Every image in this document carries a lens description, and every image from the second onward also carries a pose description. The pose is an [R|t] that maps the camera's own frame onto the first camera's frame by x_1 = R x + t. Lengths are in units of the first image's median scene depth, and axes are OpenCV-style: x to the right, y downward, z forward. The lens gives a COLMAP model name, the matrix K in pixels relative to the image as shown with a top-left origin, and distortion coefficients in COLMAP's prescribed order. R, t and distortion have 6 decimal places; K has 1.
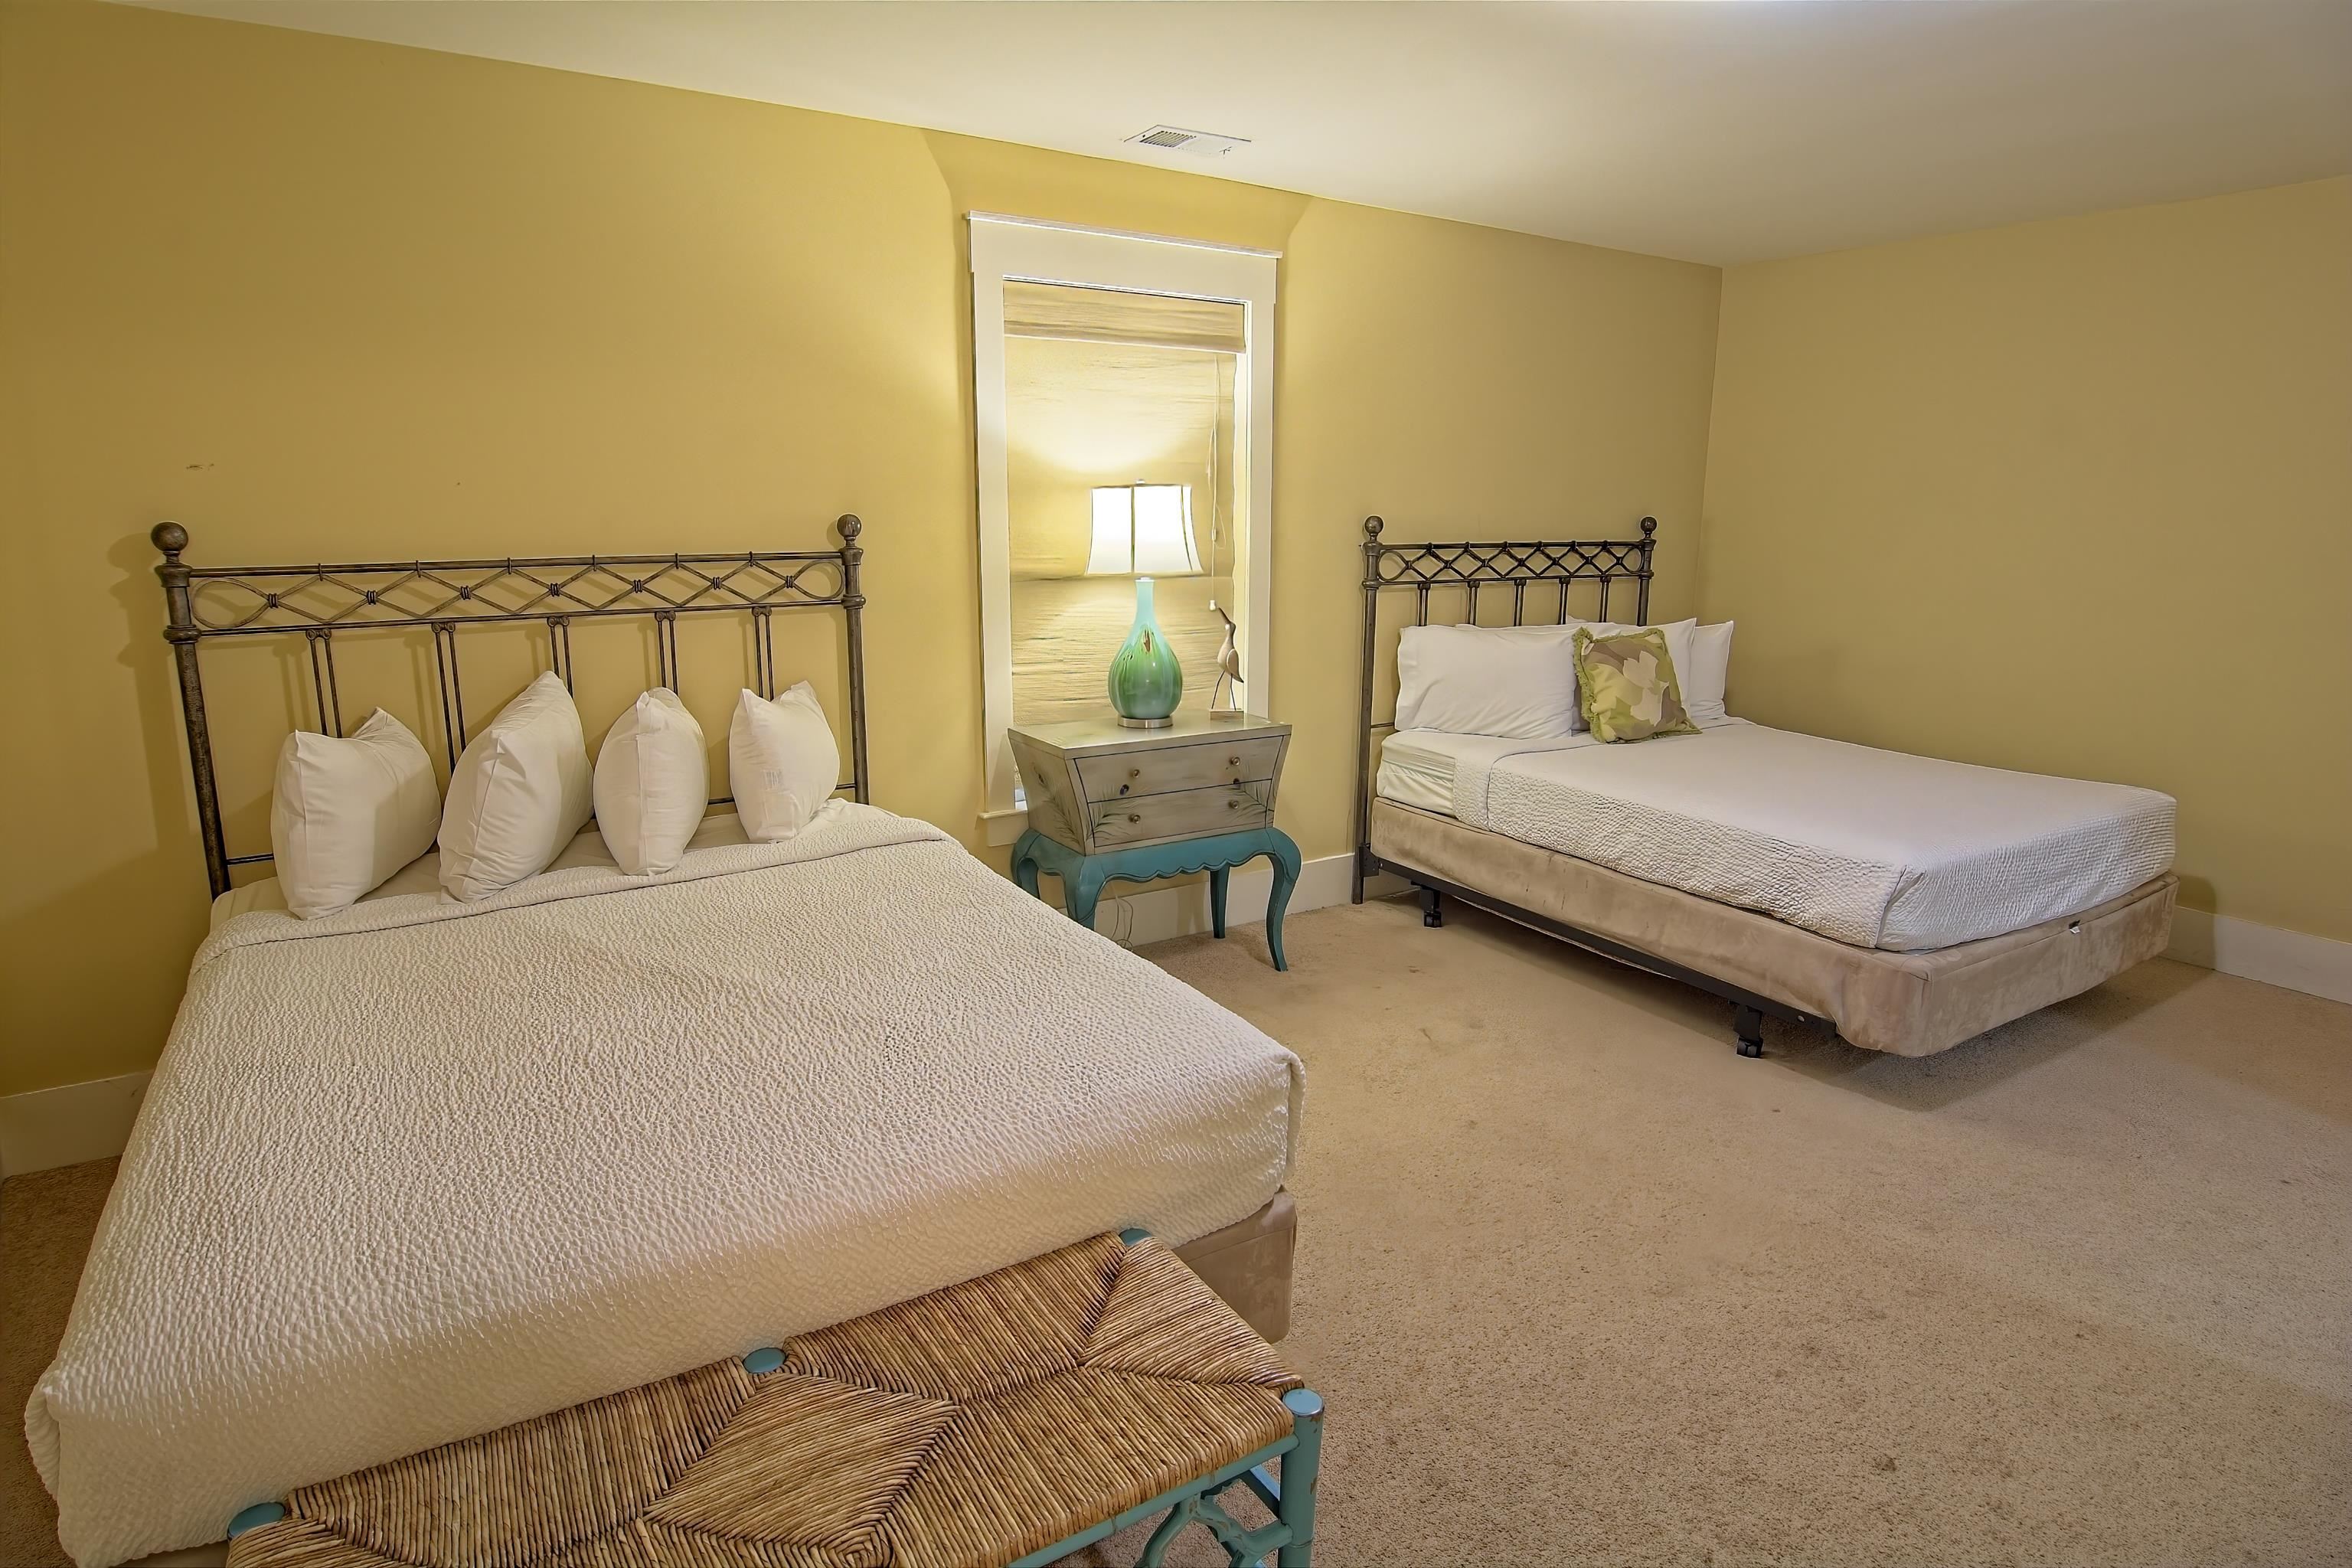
lens RADIAL K [[1257.8, 0, 1172.1], [0, 1257.8, 774.4], [0, 0, 1]] dist [-0.032068, -0.001115]
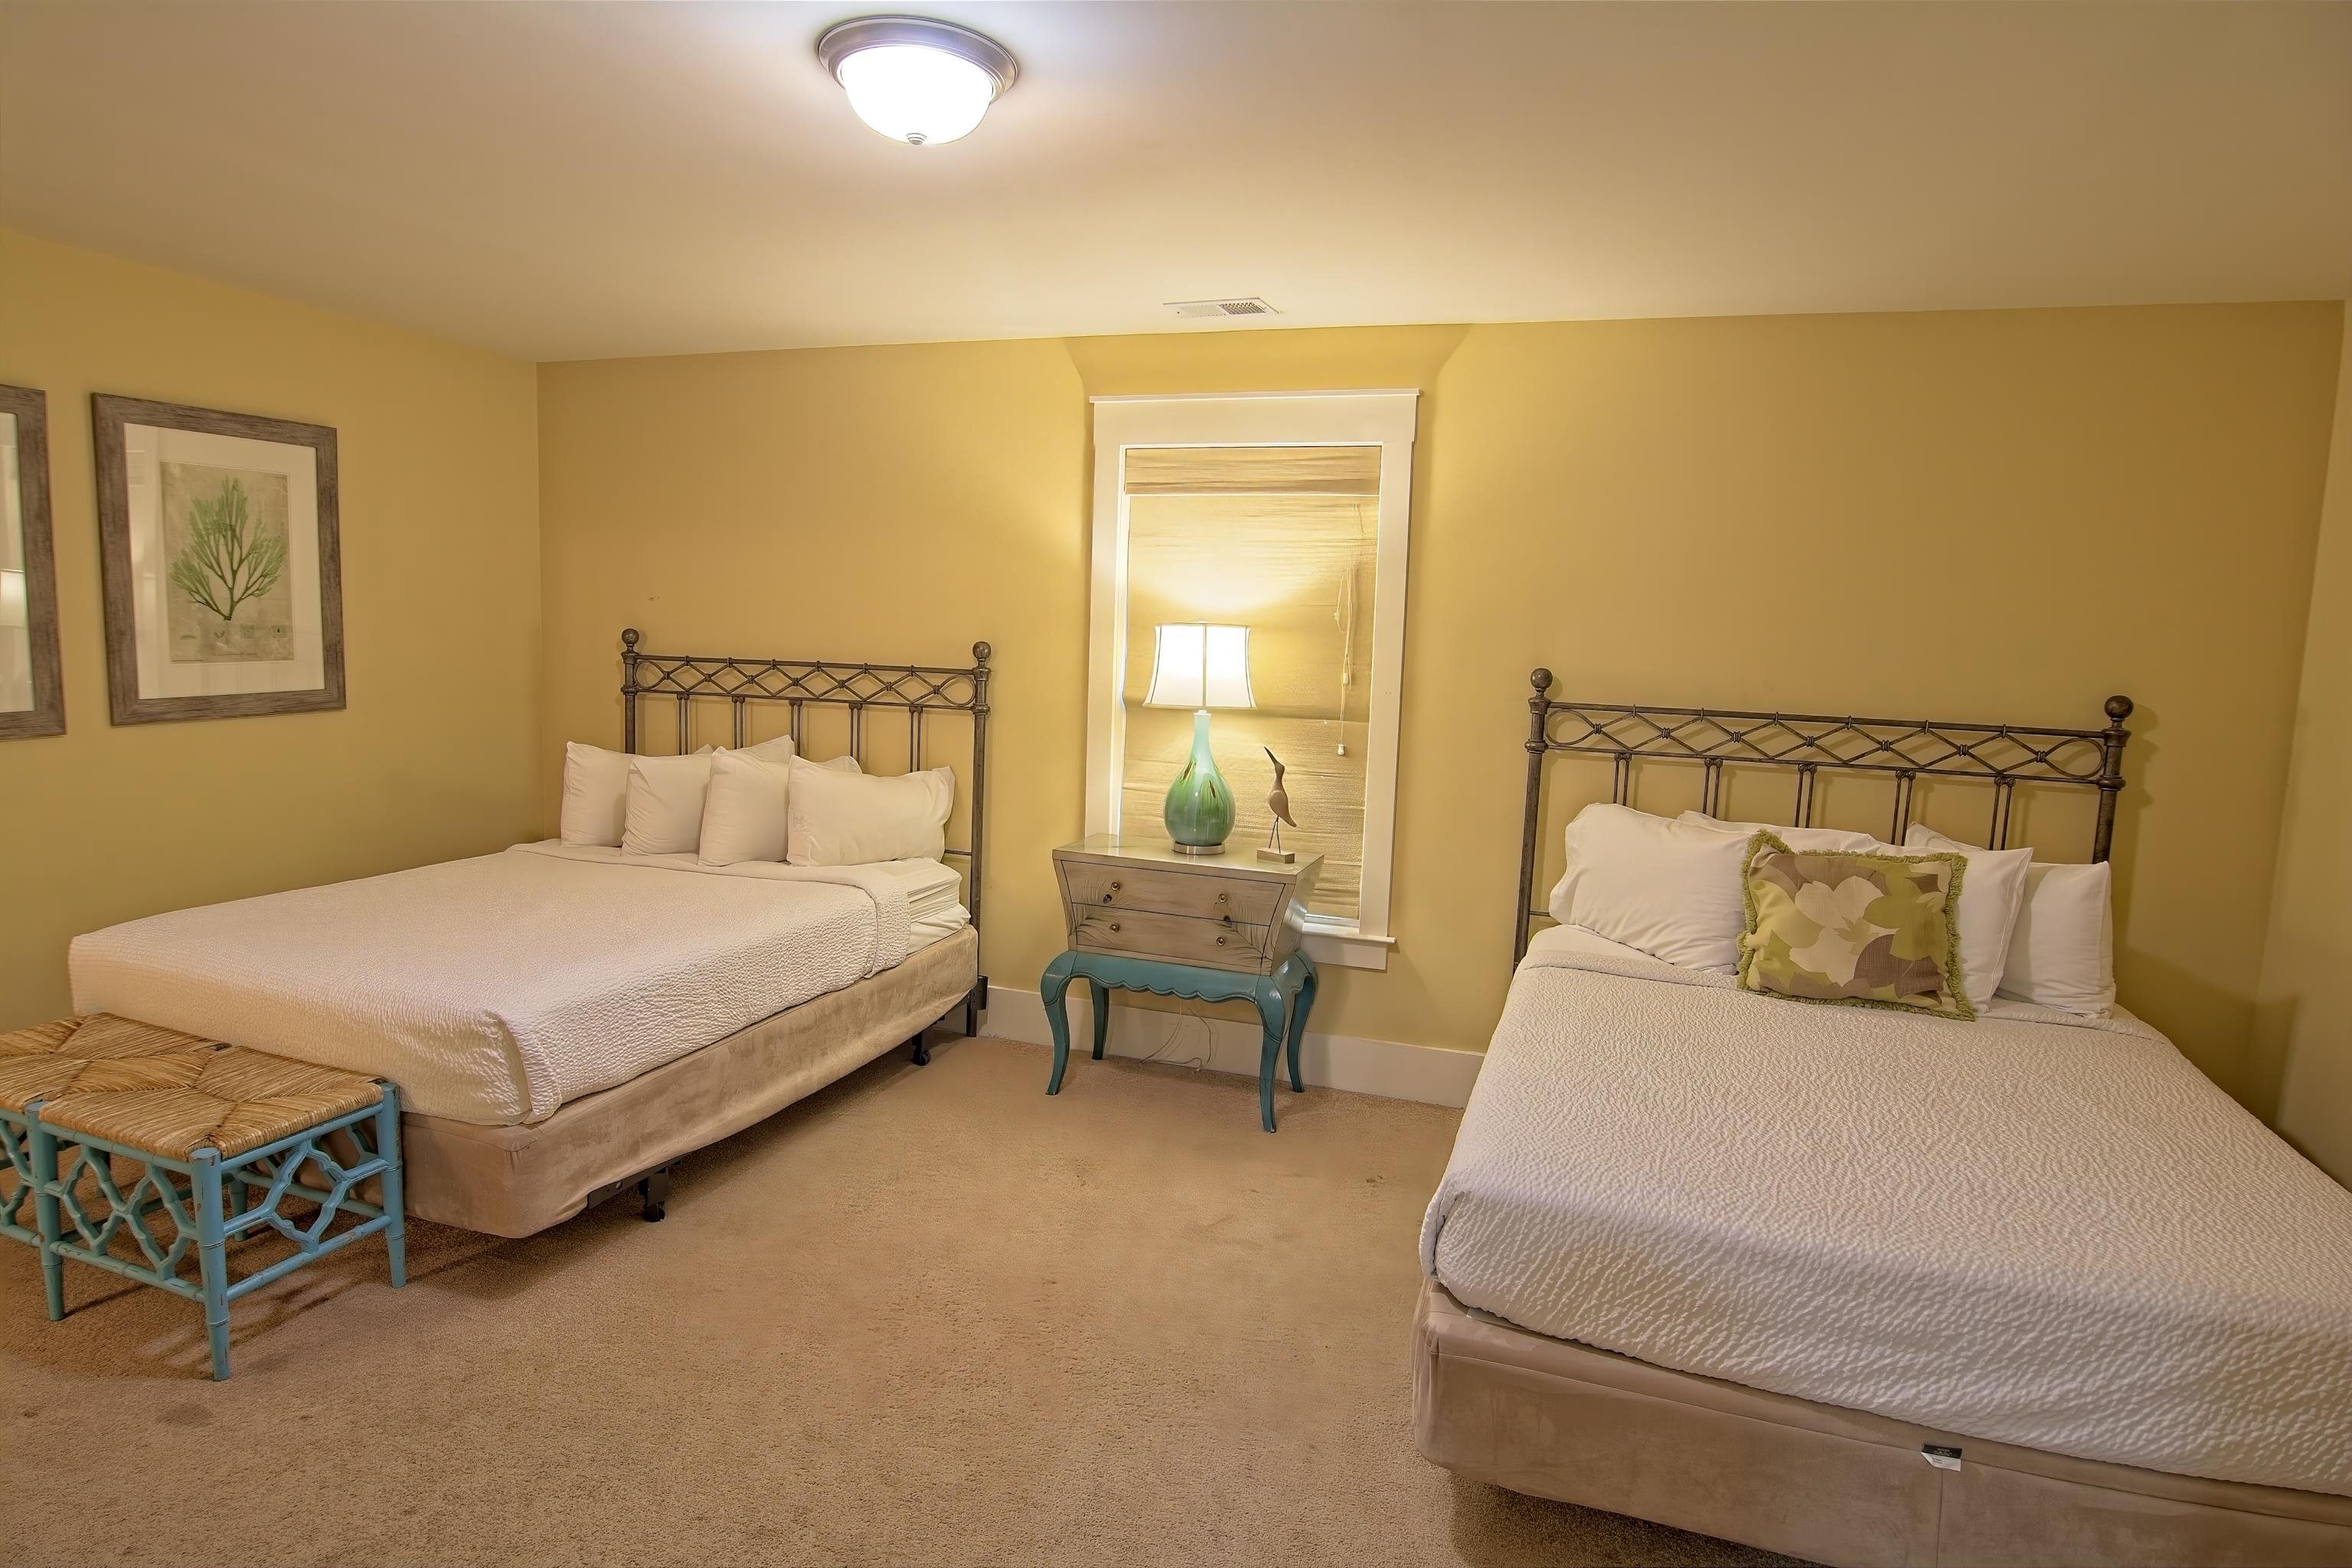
lens RADIAL K [[1257.8, 0, 1170.0], [0, 1257.8, 782.2], [0, 0, 1]] dist [-0.032068, -0.001115]
pose [[0.626482, 0.111529, -0.771415, 0.817627], [-0.198353, 0.979938, -0.019410, -0.075415], [0.753775, 0.165173, 0.636036, 0.333777]]
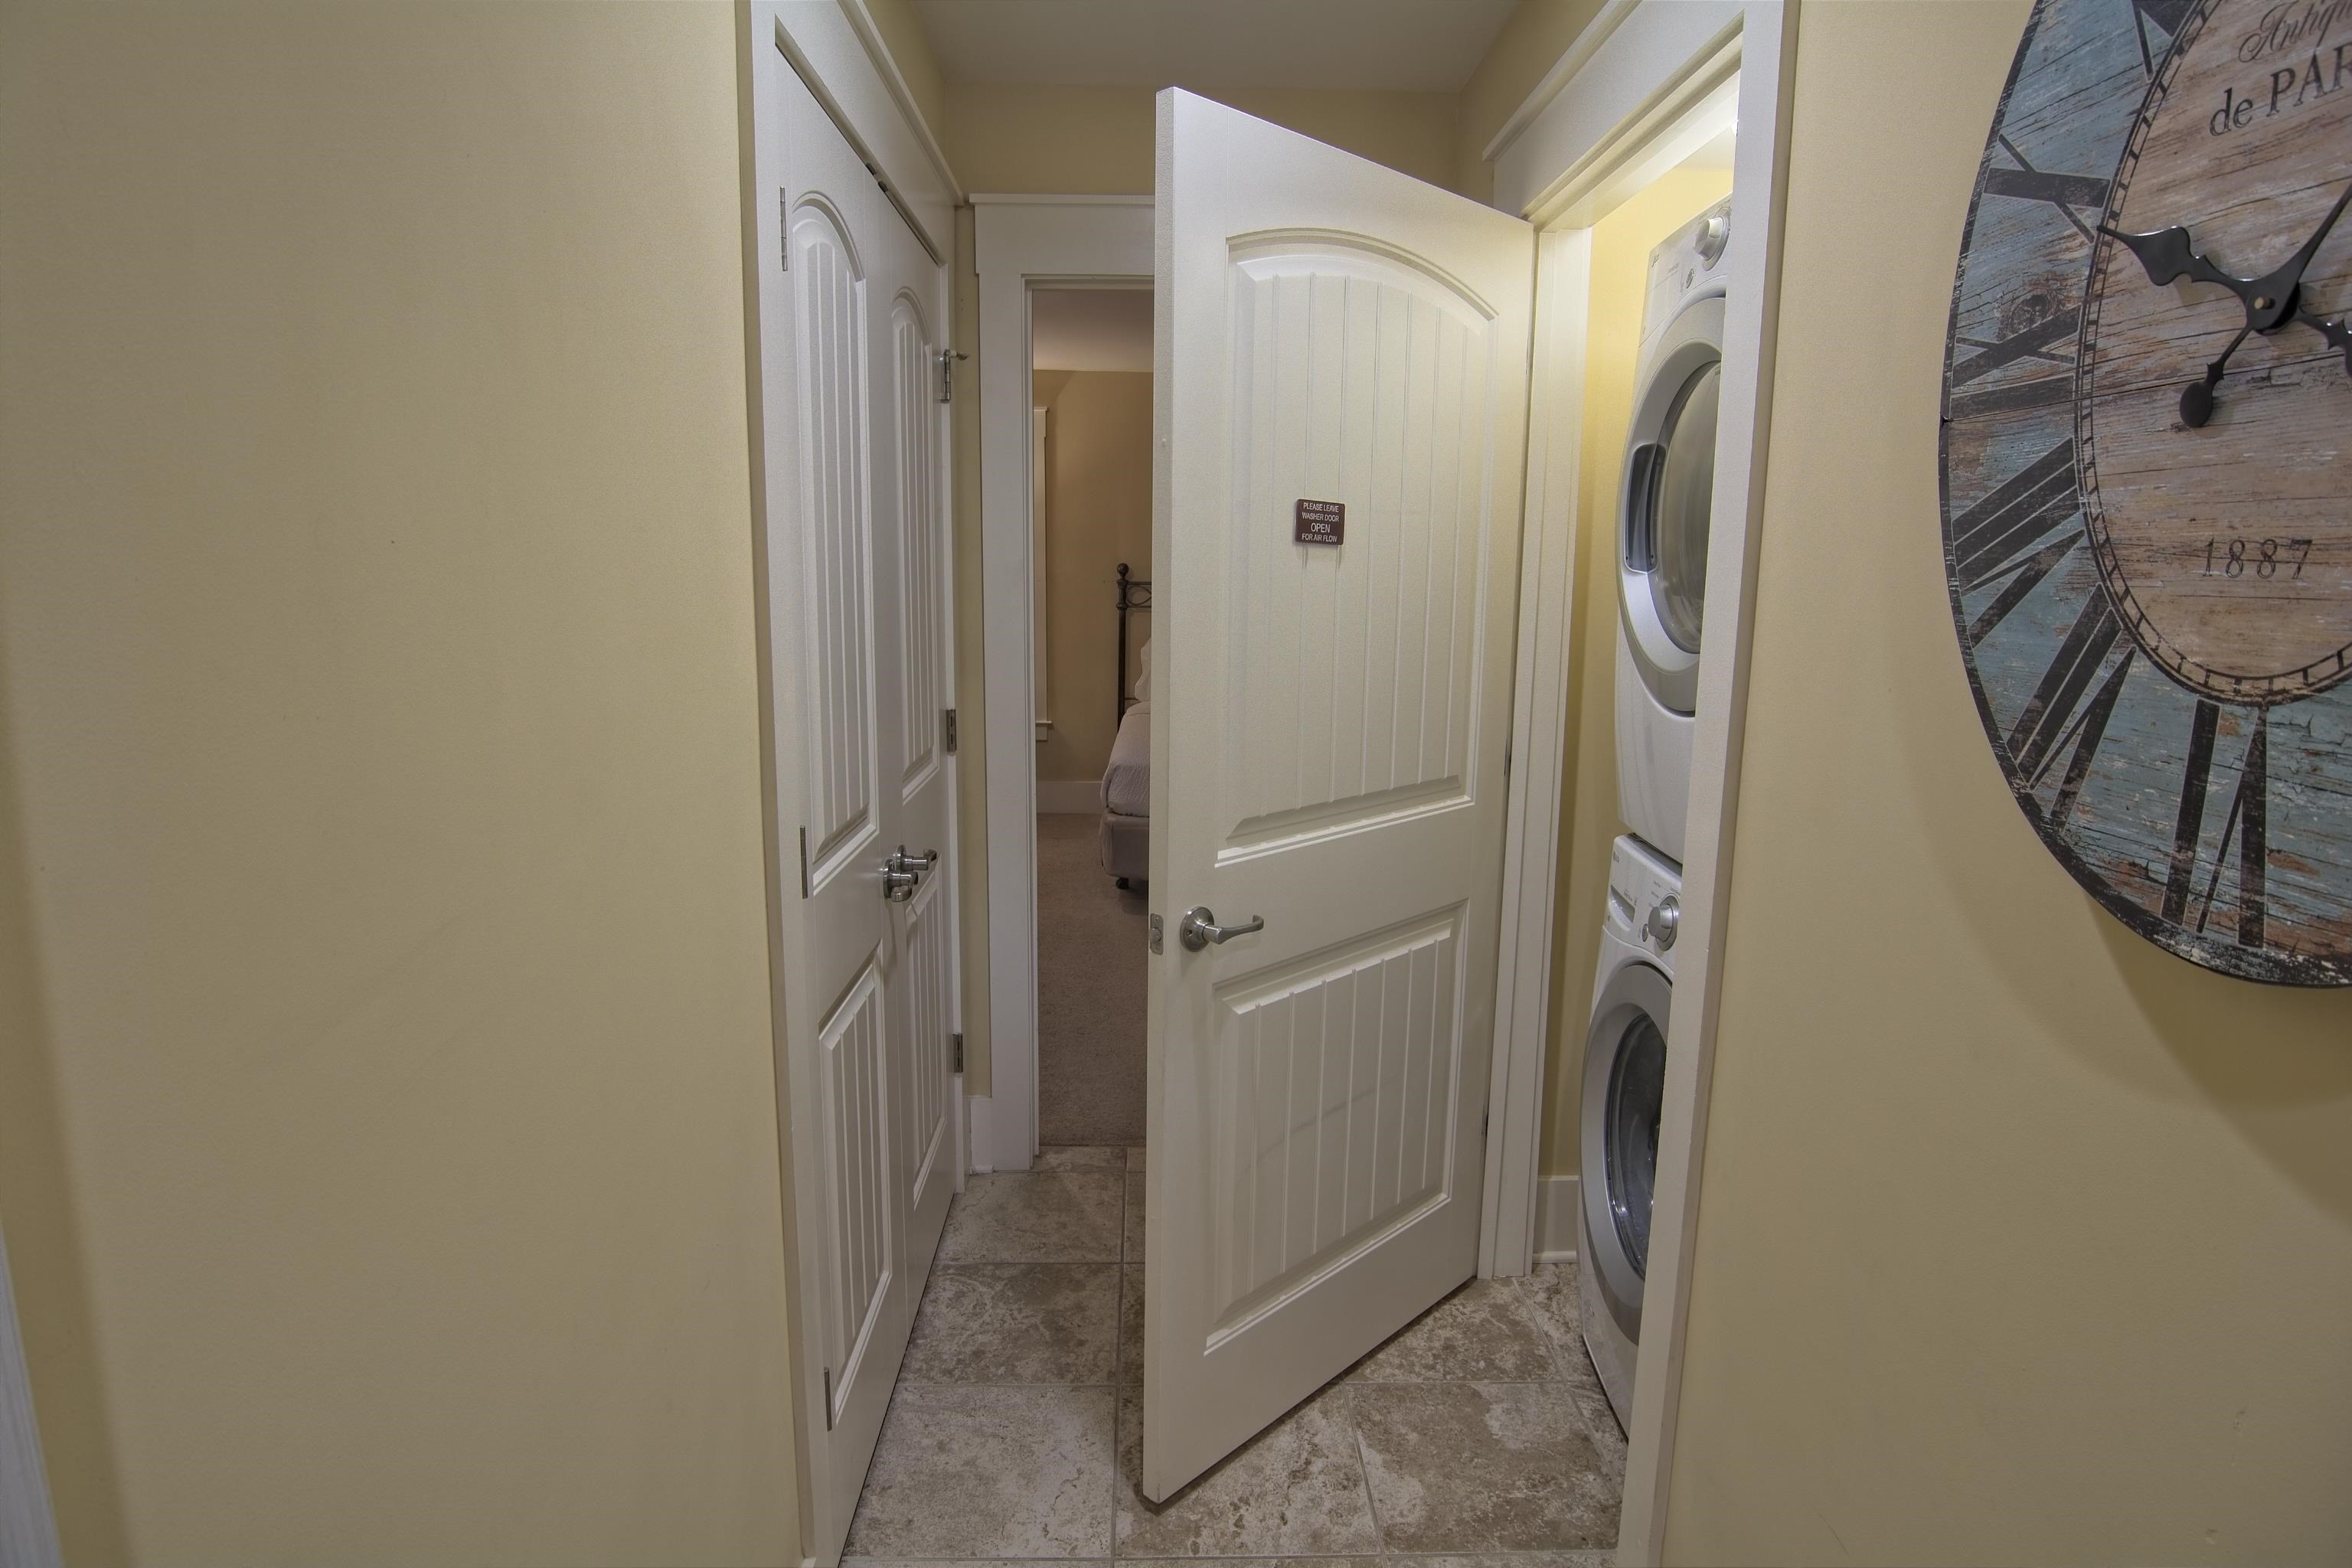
lens RADIAL K [[1257.8, 0, 1176.2], [0, 1257.8, 781.0], [0, 0, 1]] dist [-0.032068, -0.001115]
pose [[0.857987, 0.100276, -0.503789, 1.269075], [-0.120365, 0.992702, -0.007398, 0.085815], [0.499371, 0.066985, 0.863795, -0.384356]]
